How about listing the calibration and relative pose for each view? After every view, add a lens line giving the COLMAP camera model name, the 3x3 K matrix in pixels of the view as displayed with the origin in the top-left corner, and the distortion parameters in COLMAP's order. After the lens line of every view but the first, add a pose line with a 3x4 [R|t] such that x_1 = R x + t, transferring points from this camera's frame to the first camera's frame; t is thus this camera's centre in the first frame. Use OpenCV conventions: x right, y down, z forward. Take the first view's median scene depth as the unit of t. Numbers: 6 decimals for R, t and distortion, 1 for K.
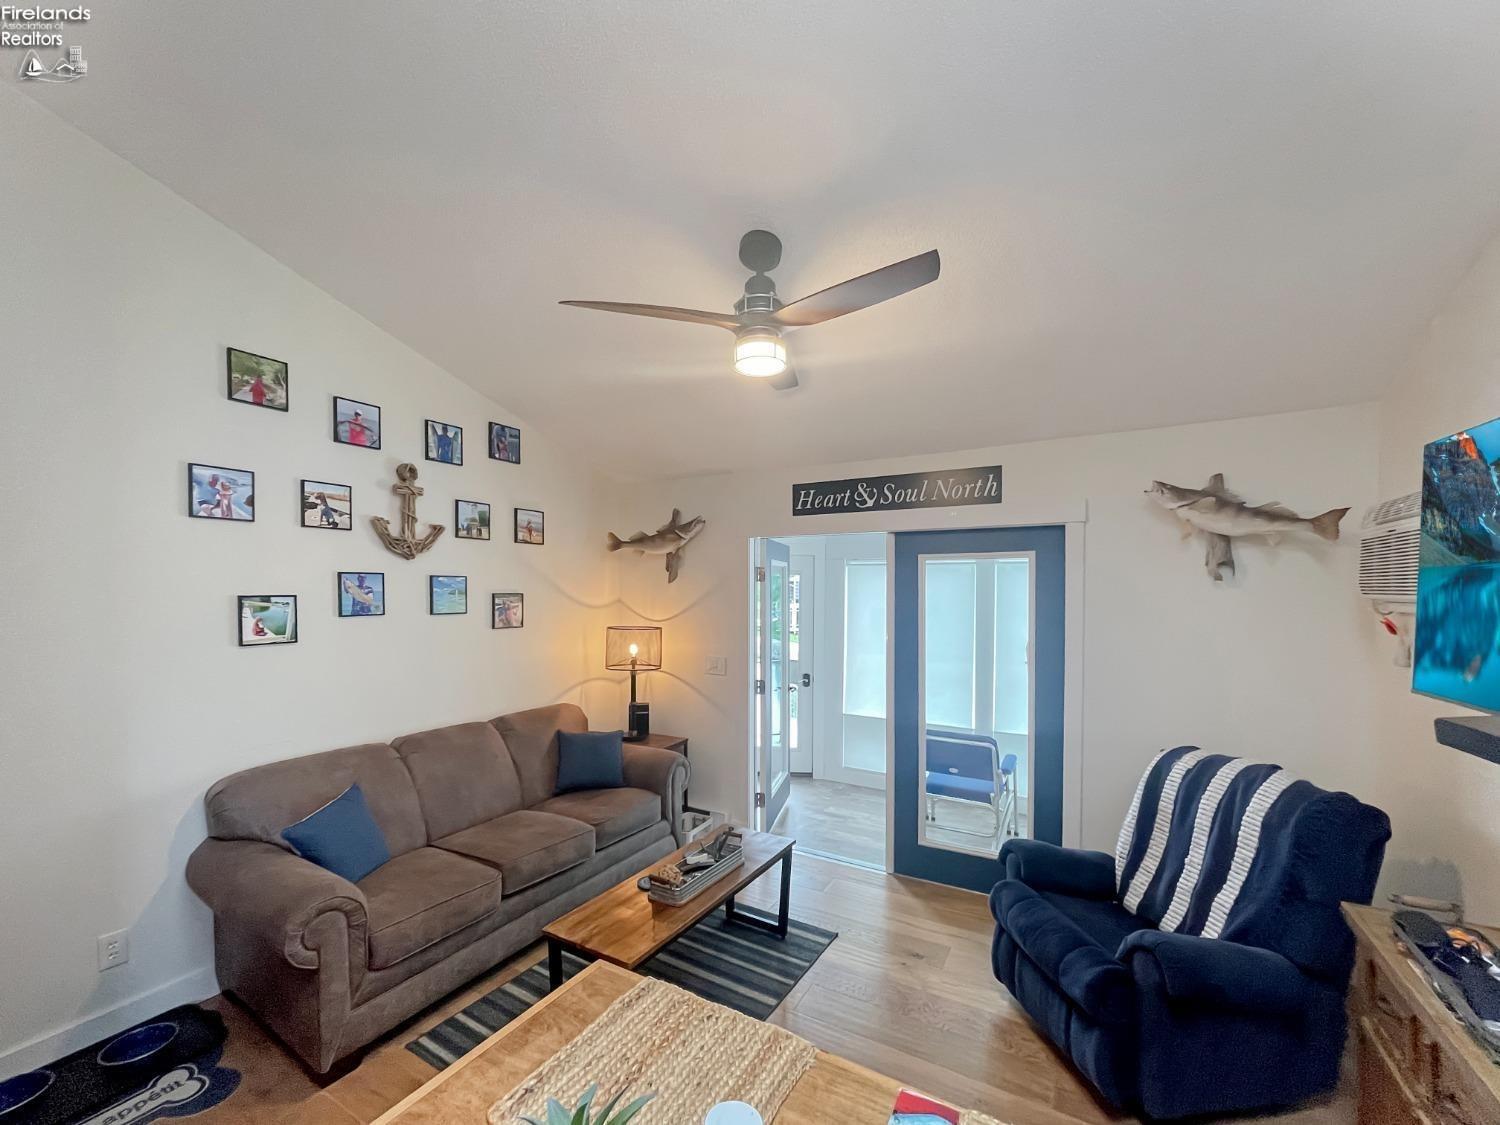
lens RADIAL K [[607.7, 0, 751.1], [0, 607.7, 605.3], [0, 0, 1]] dist [0.001141, -0.000888]
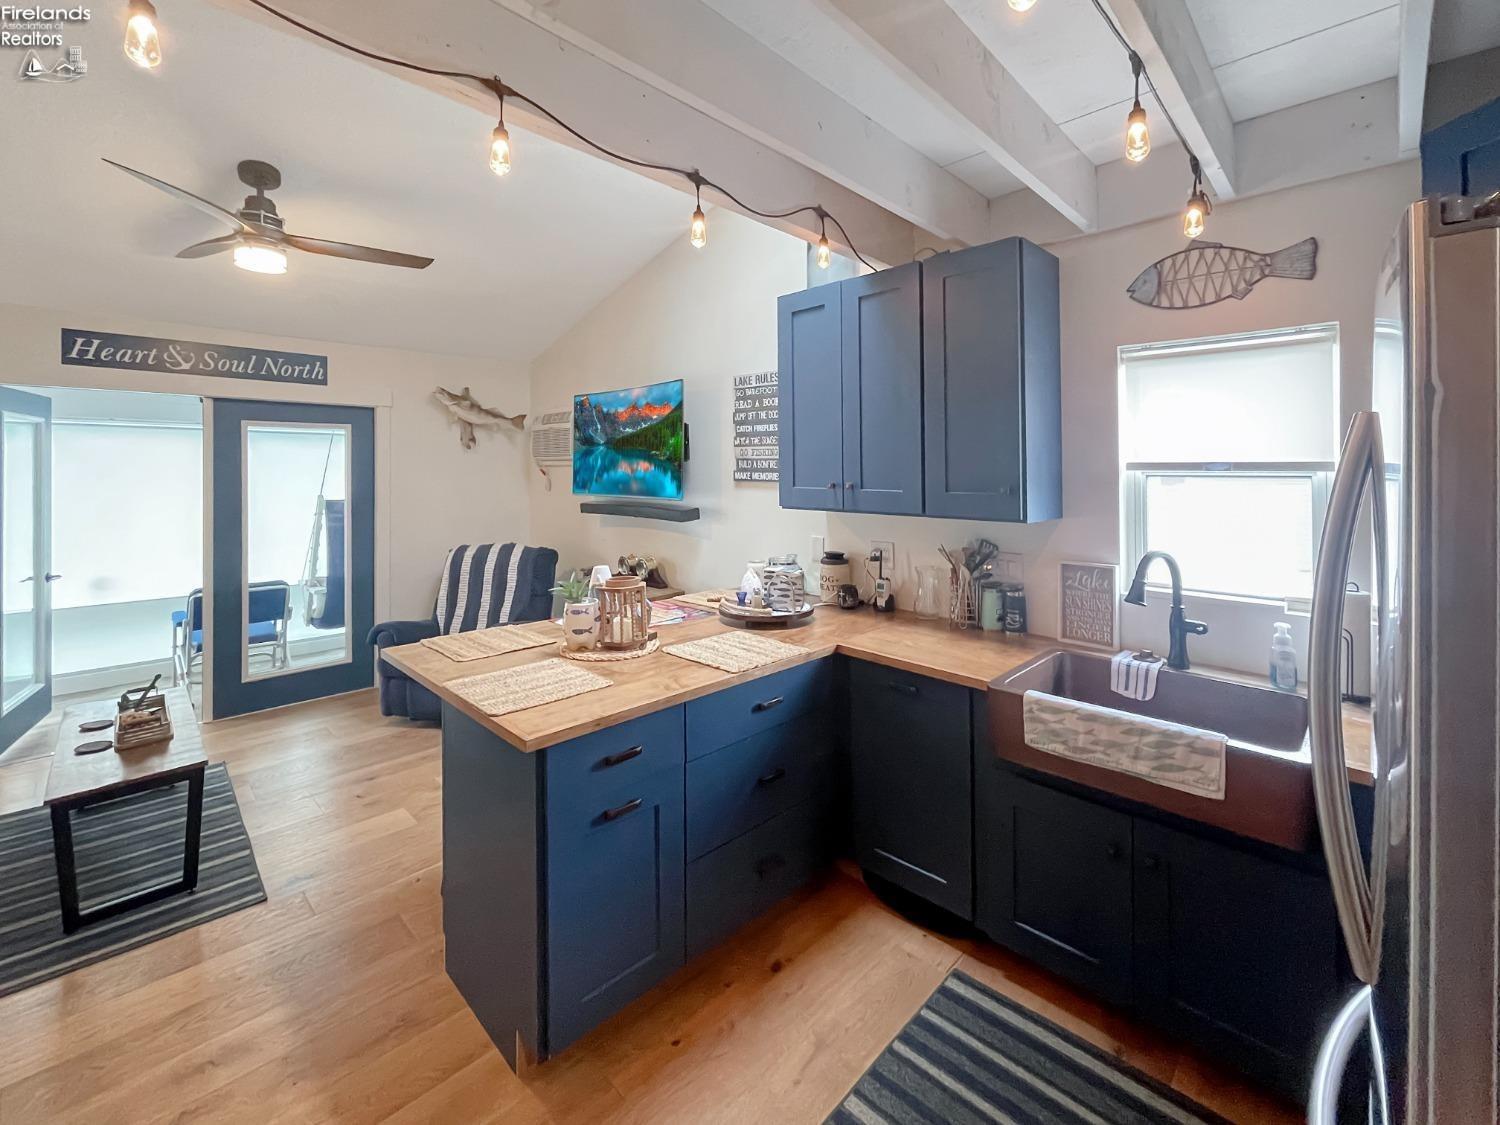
lens RADIAL K [[643.3, 0, 773.9], [0, 643.3, 462.5], [0, 0, 1]] dist [0.001766, 0.000673]
pose [[0.222655, 0.007849, 0.974866, -0.770040], [0.030017, 0.999438, -0.014902, 0.046265], [-0.974435, 0.032581, 0.222295, -0.232443]]
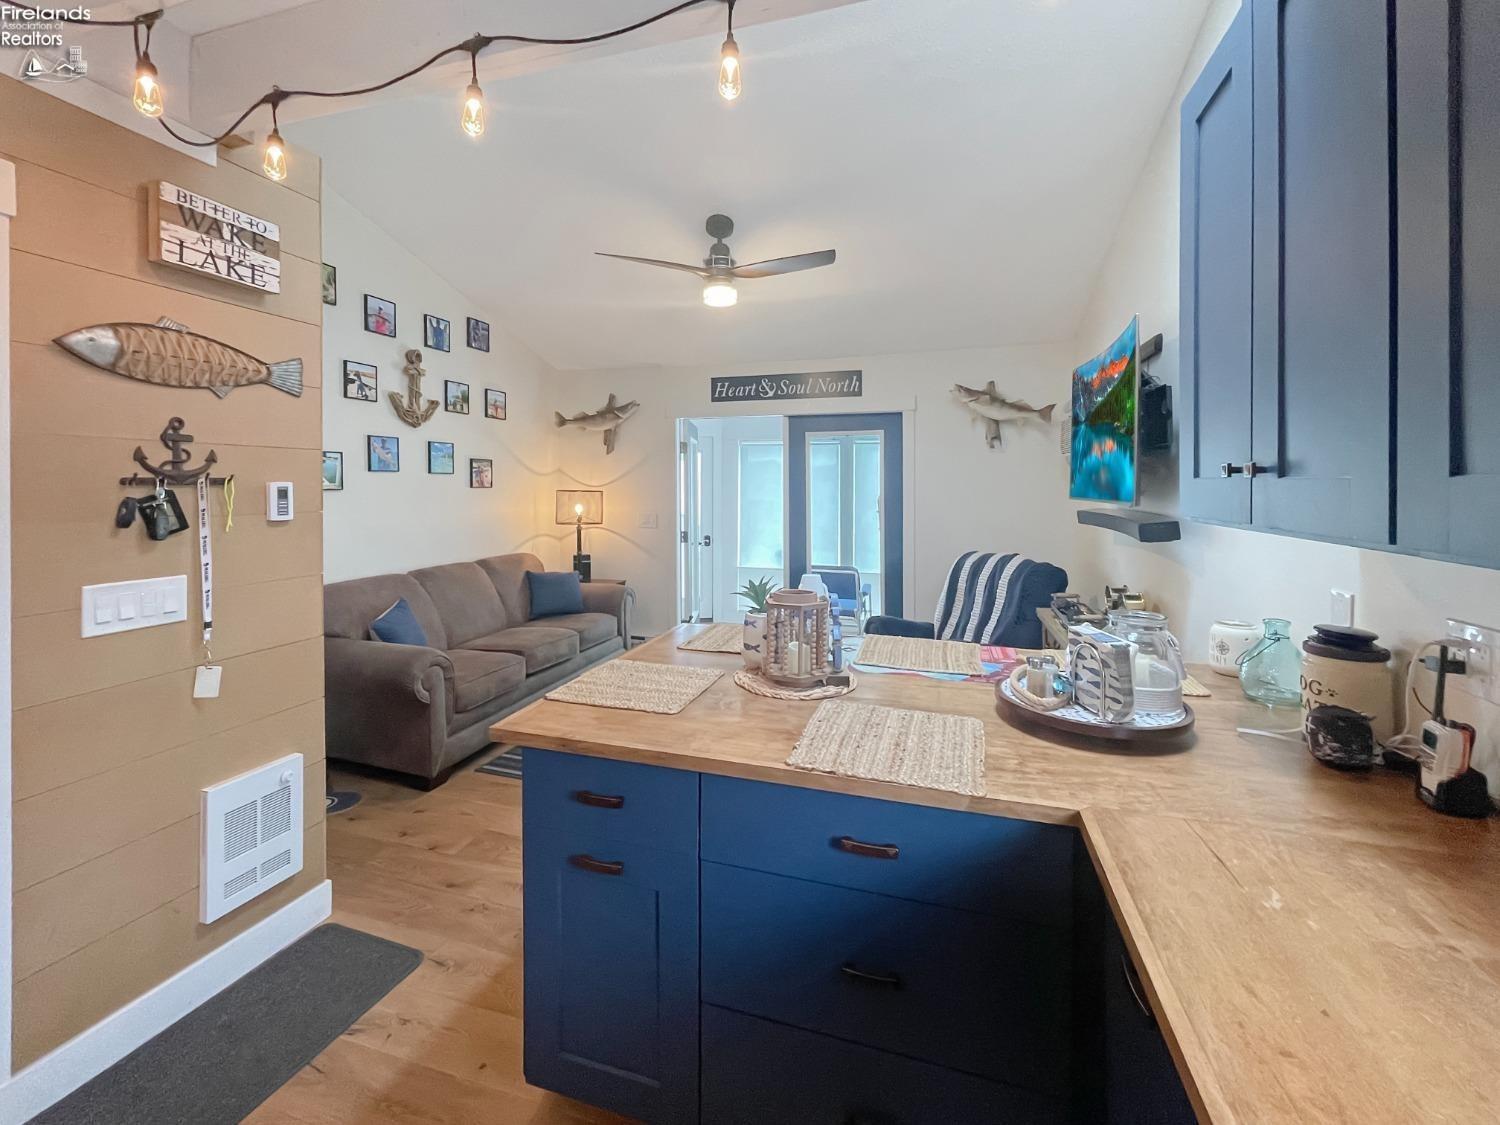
lens RADIAL K [[643.3, 0, 745.1], [0, 643.3, 498.5], [0, 0, 1]] dist [0.001766, 0.000673]
pose [[0.972408, -0.007571, 0.233163, -0.229318], [0.009406, 0.999933, -0.006757, 0.087816], [-0.233097, 0.008764, 0.972414, -0.442863]]
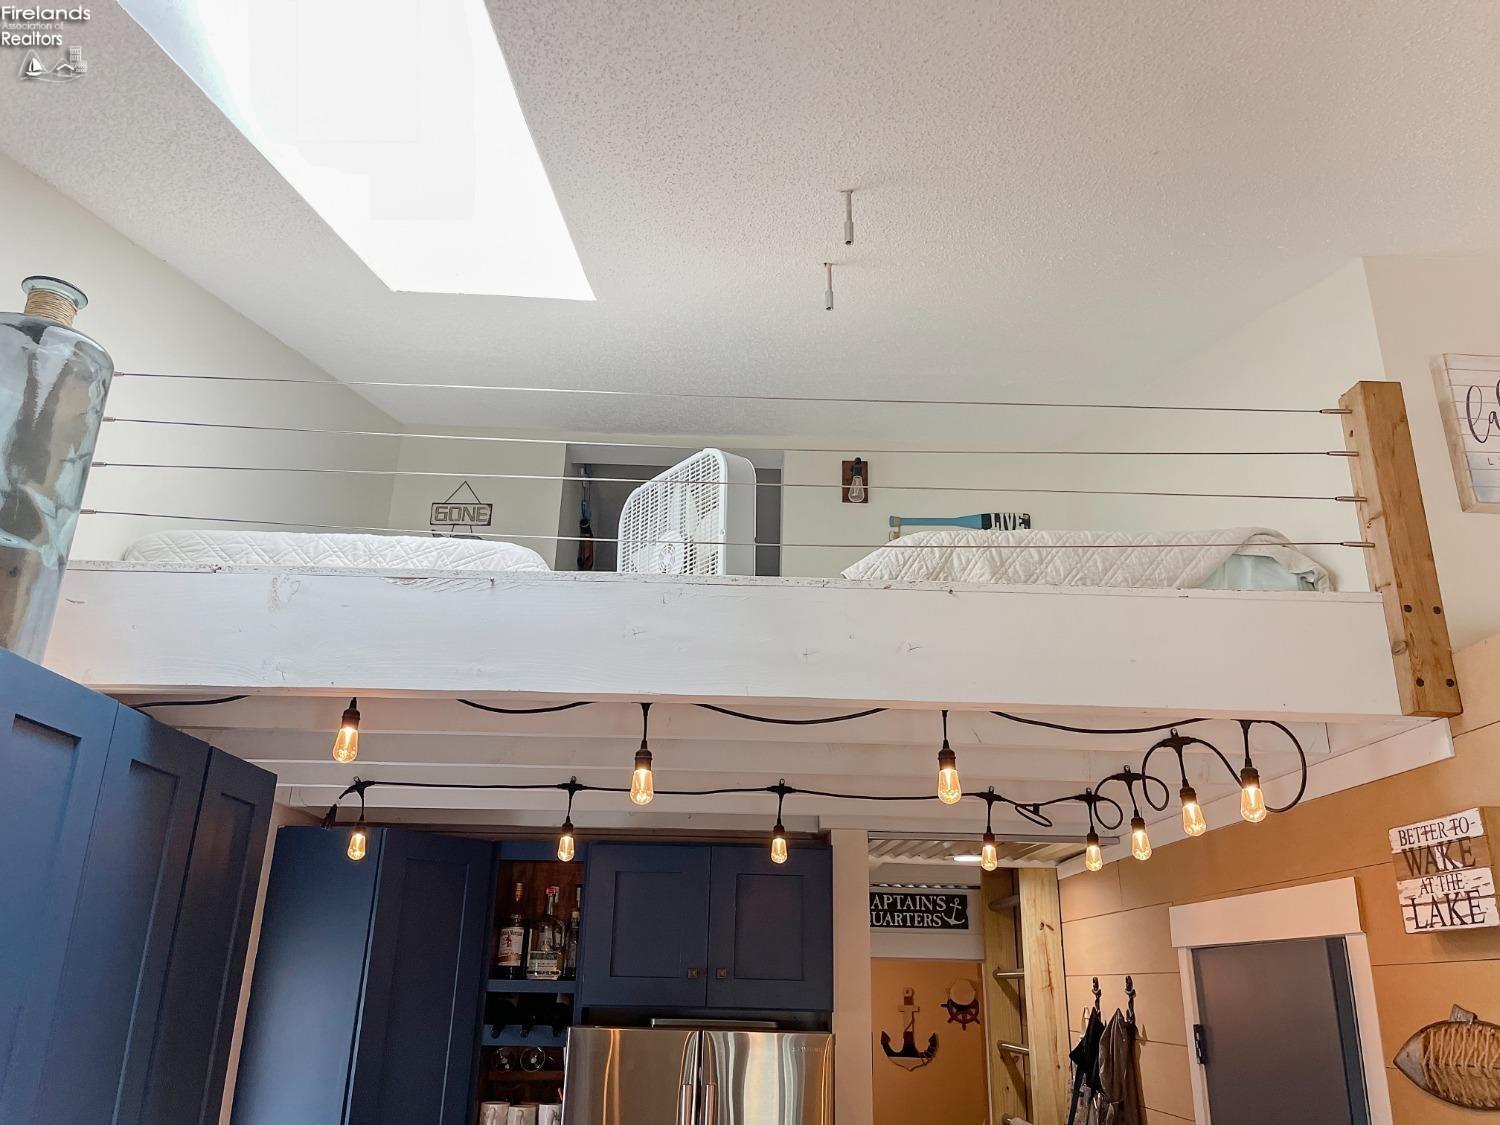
lens RADIAL K [[1142.8, 0, 746.7], [0, 1142.8, 555.0], [0, 0, 1]] dist [0.029668, -0.053057]
pose [[-0.846489, -0.208479, -0.489890, 0.216802], [-0.042361, 0.943600, -0.328366, -0.101191], [0.530718, -0.257206, -0.807579, 0.690662]]
